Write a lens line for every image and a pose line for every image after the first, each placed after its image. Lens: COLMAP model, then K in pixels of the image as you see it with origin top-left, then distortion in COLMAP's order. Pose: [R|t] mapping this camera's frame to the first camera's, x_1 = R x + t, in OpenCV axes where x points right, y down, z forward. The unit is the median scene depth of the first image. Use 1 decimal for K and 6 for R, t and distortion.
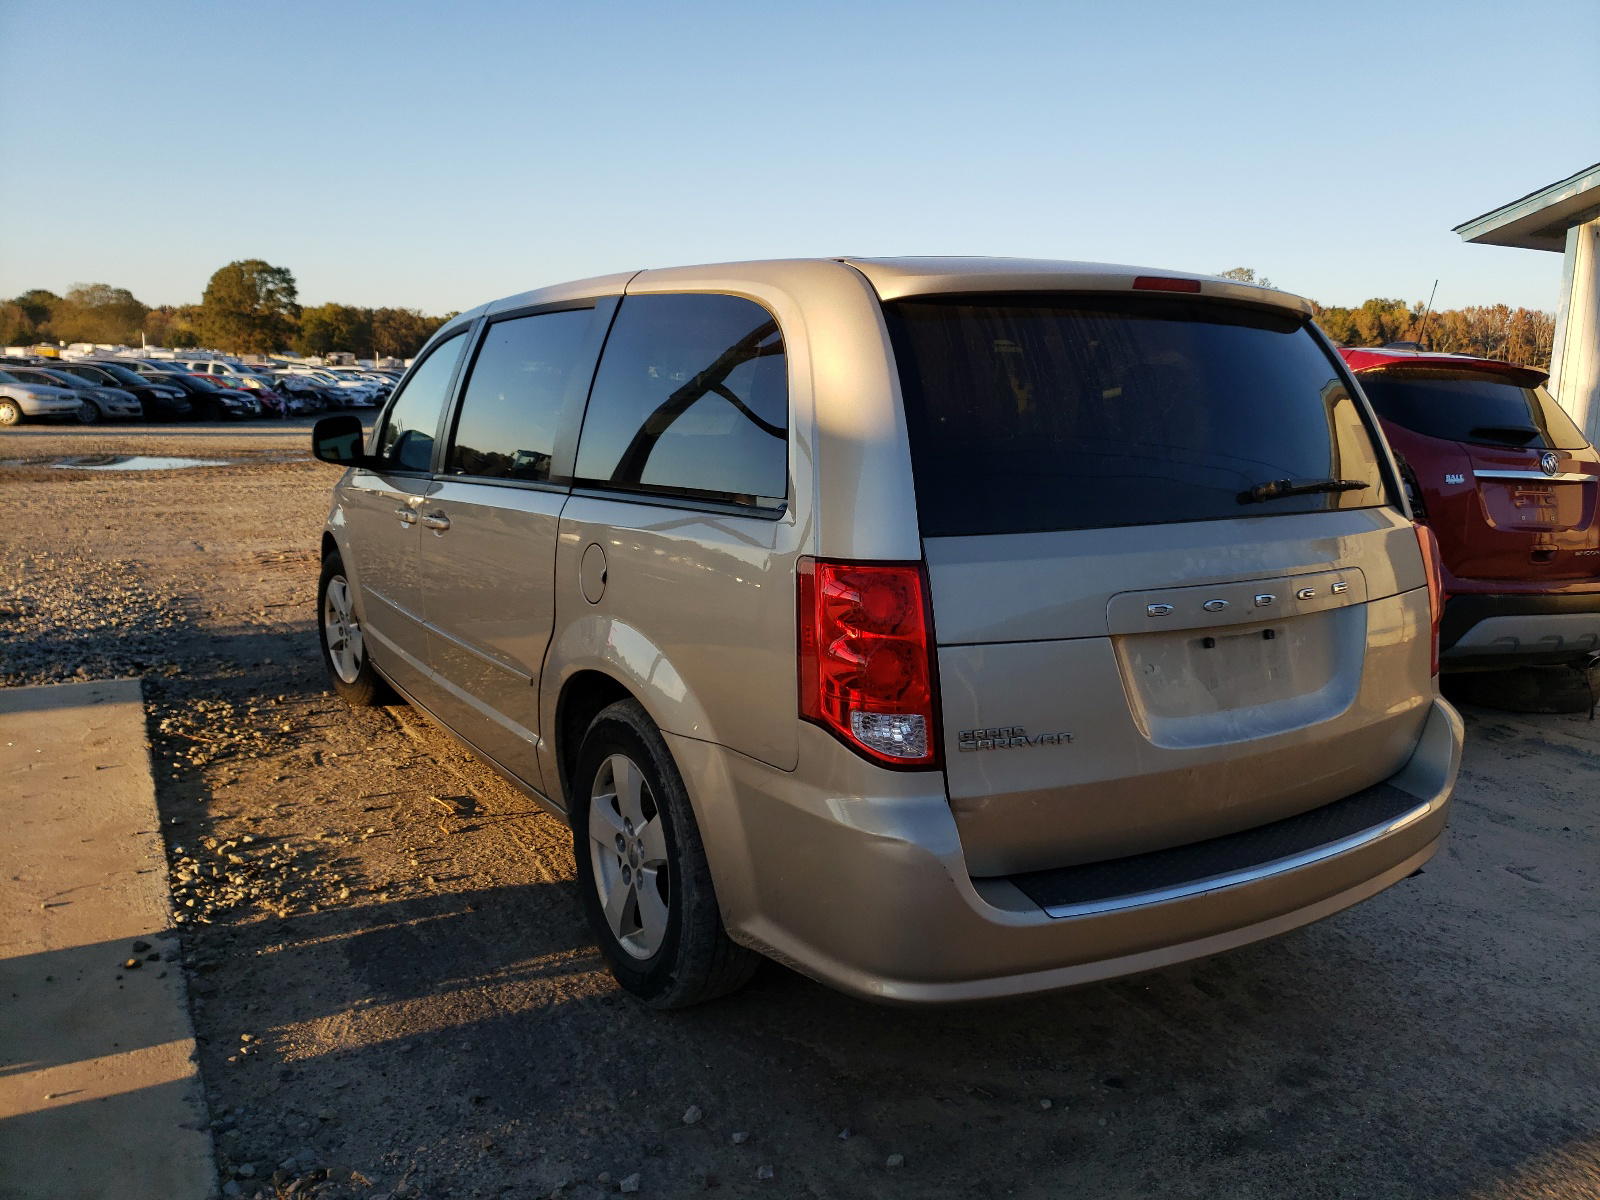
lens RADIAL K [[1252.7, 0, 800.0], [0, 1252.7, 600.0], [0, 0, 1]] dist [0.004405, -0.005811]
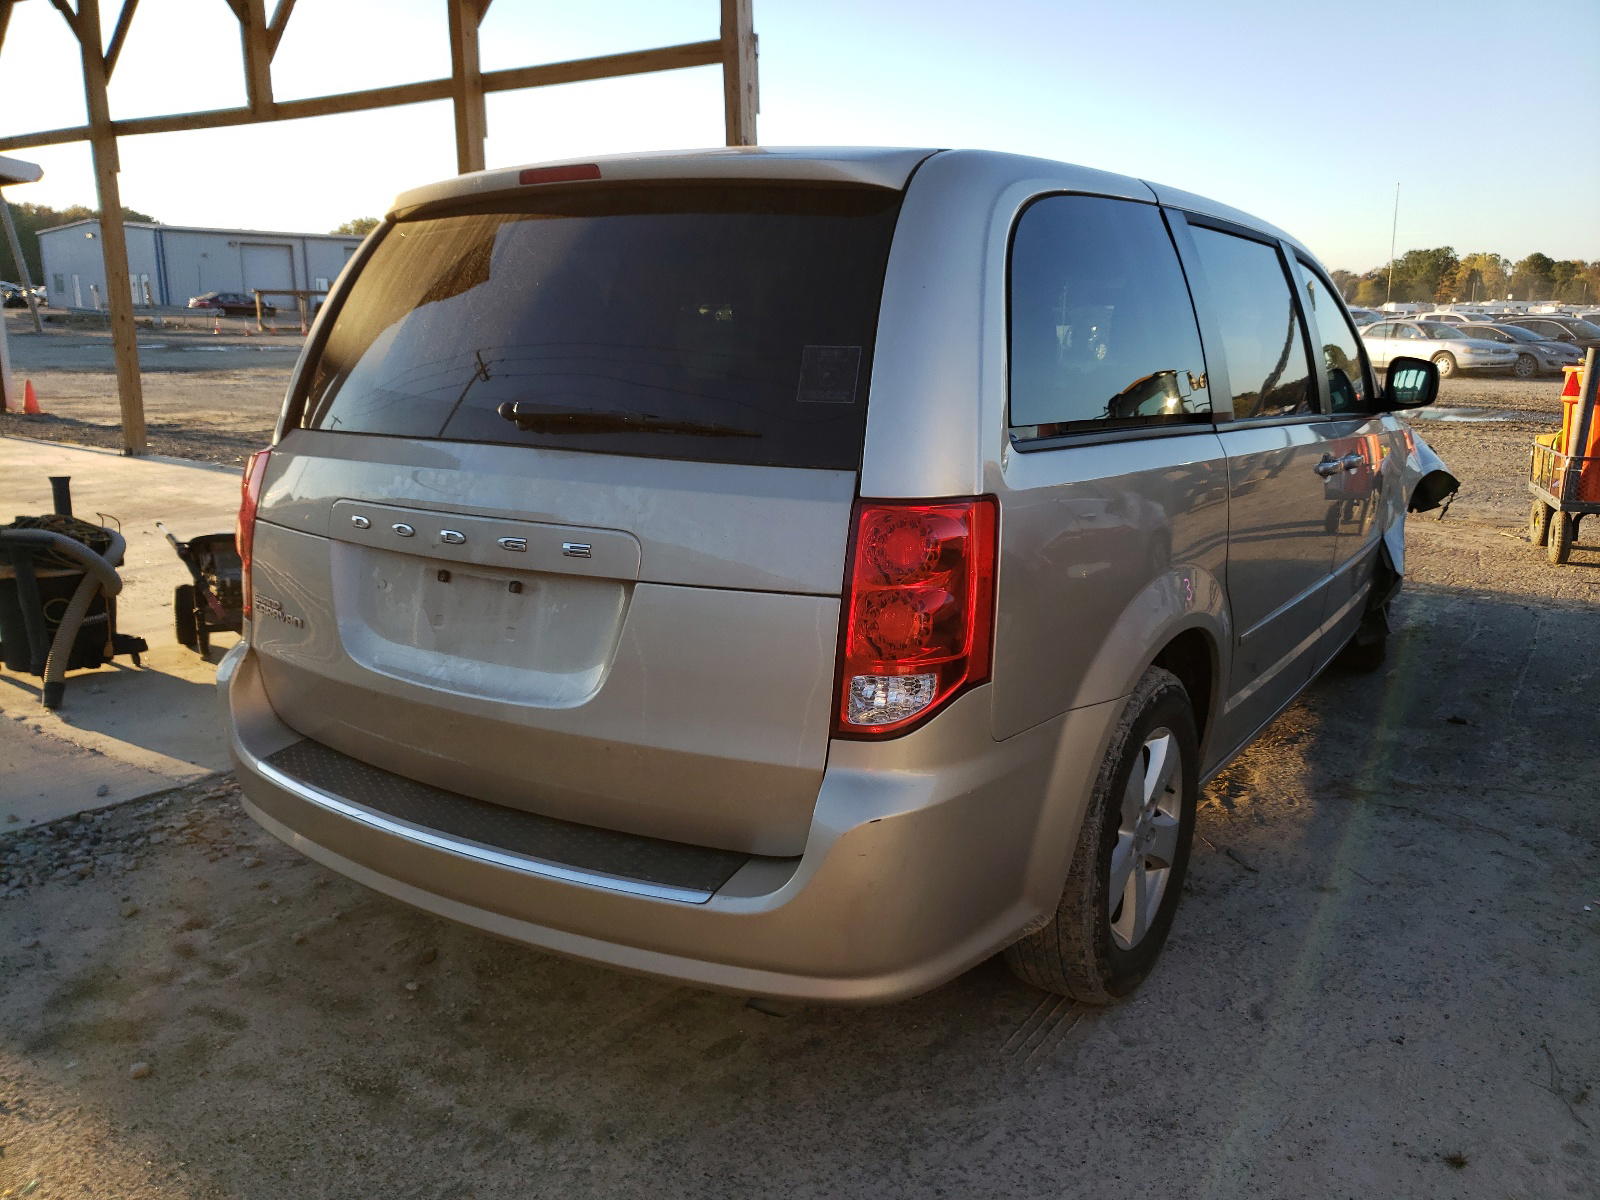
lens RADIAL K [[1216.5, 0, 800.0], [0, 1216.5, 600.0], [0, 0, 1]] dist [-0.011231, -0.004646]
pose [[0.437985, 0.179777, -0.880823, 1.181303], [-0.144315, 0.981154, 0.128495, -0.096335], [0.887323, 0.070837, 0.455675, 0.800864]]
